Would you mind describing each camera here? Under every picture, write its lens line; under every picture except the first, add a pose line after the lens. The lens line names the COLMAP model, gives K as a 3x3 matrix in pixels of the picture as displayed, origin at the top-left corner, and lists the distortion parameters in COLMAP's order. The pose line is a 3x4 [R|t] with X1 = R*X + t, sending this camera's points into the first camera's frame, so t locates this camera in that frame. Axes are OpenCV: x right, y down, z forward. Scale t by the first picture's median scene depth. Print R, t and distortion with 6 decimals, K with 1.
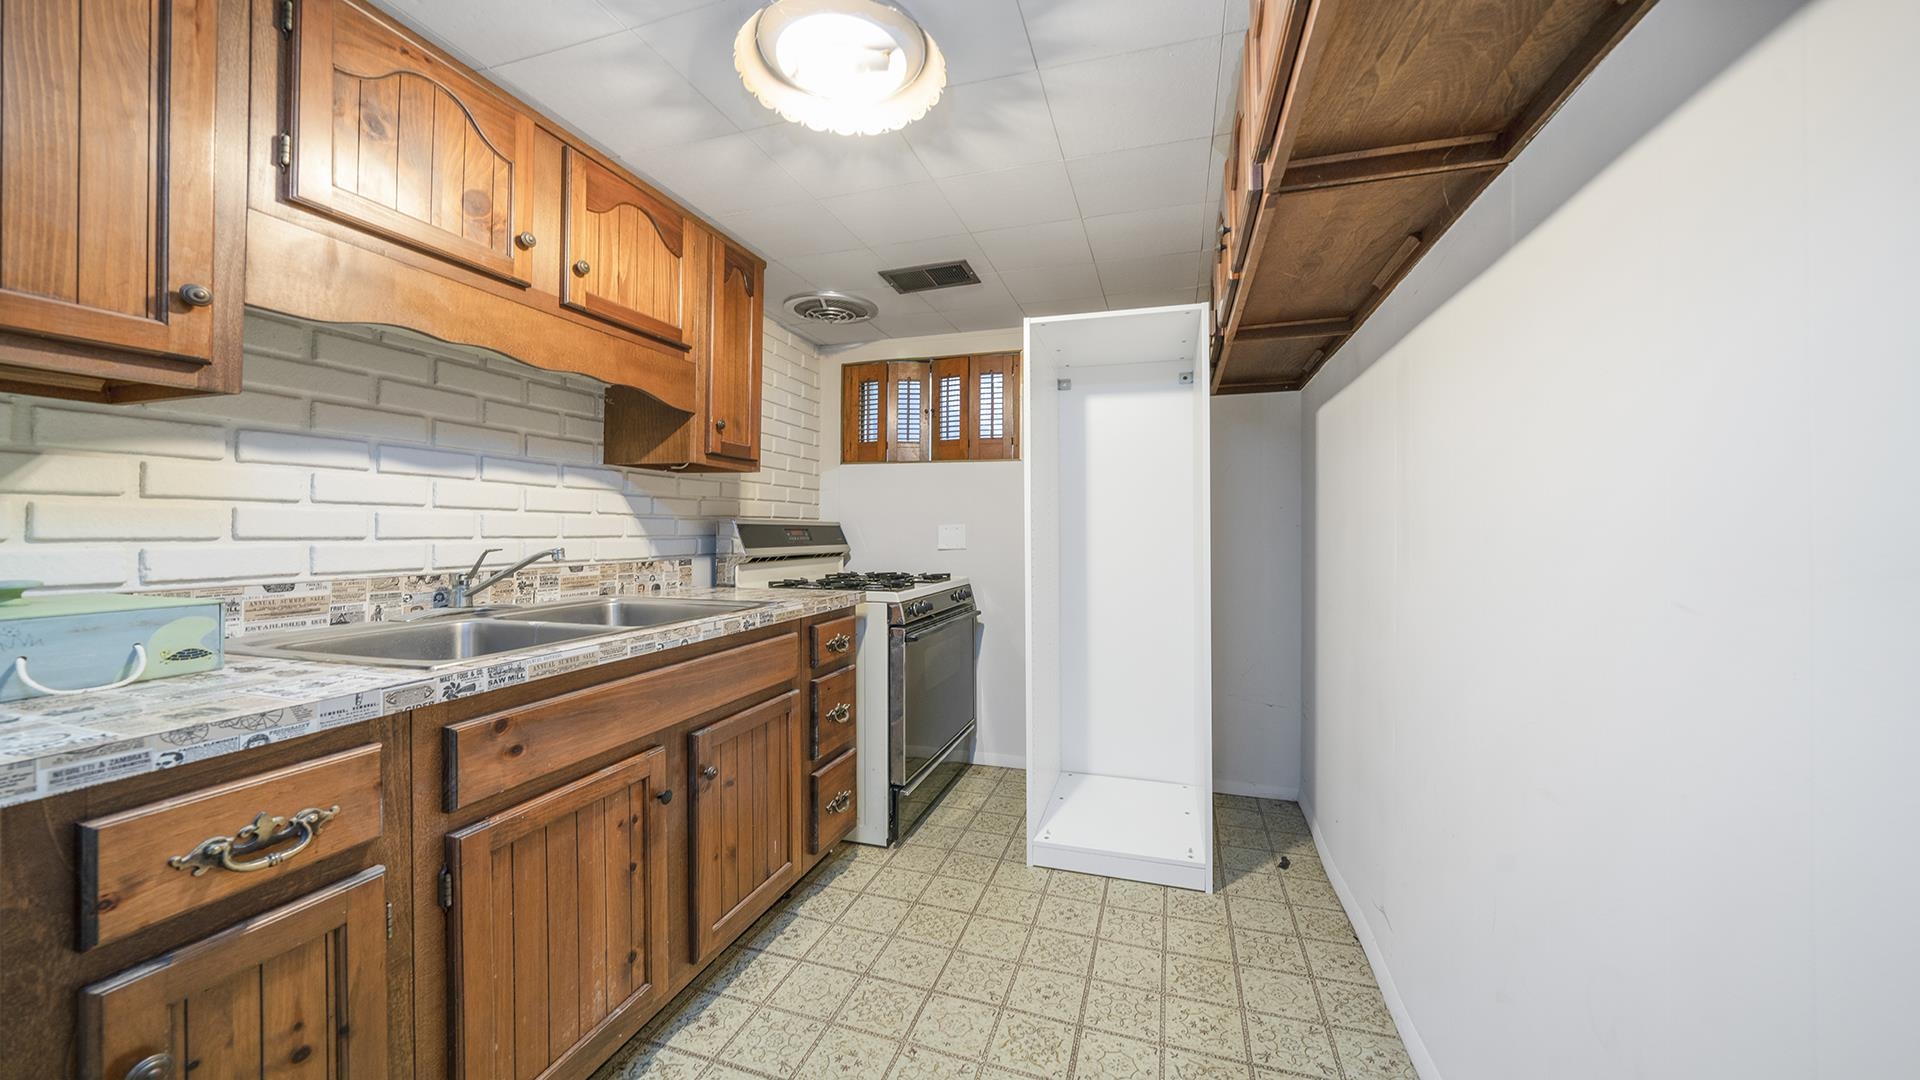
lens RADIAL K [[652.9, 0, 964.5], [0, 652.9, 533.7], [0, 0, 1]] dist [-0.008114, 0.000206]
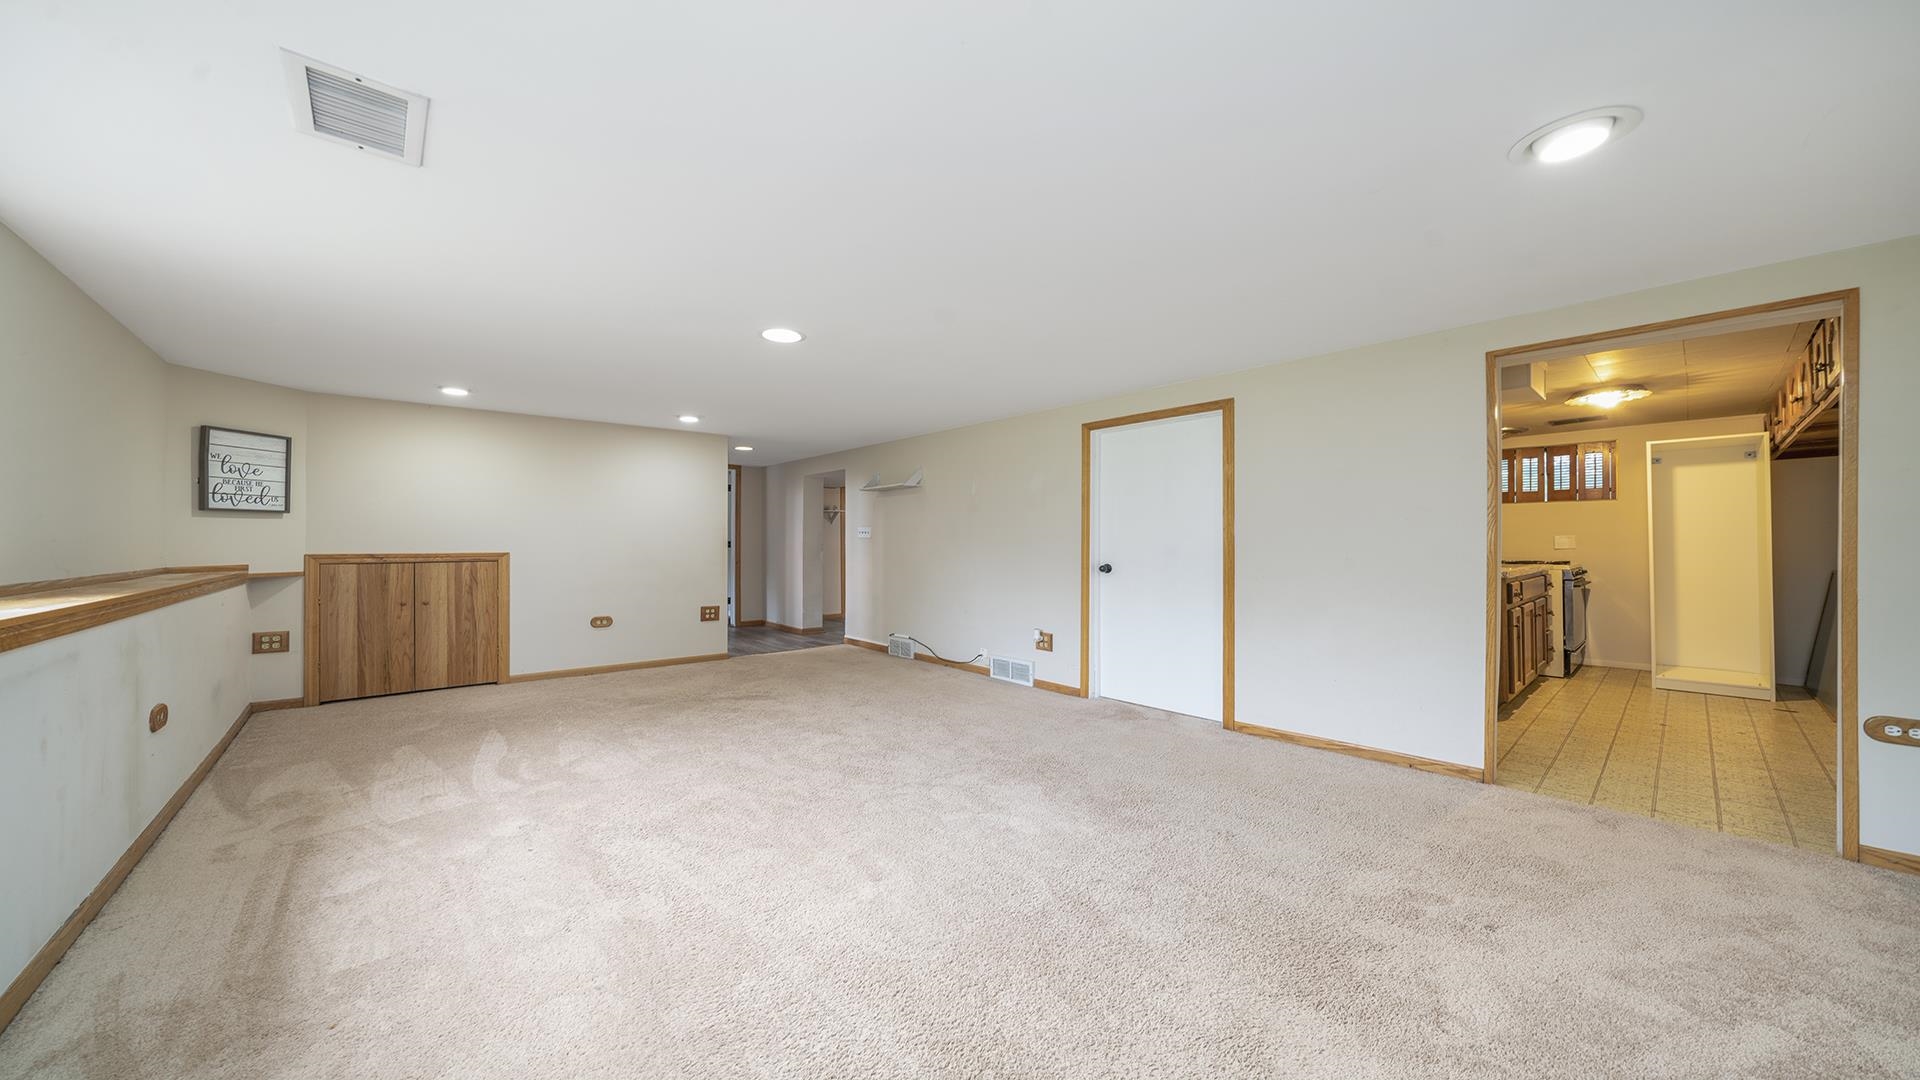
lens RADIAL K [[652.9, 0, 959.5], [0, 652.9, 545.1], [0, 0, 1]] dist [-0.008114, 0.000206]
pose [[0.858539, -0.009932, -0.512651, -0.673160], [0.006486, 0.999943, -0.008512, 0.022354], [0.512706, 0.003983, 0.858555, -1.780274]]
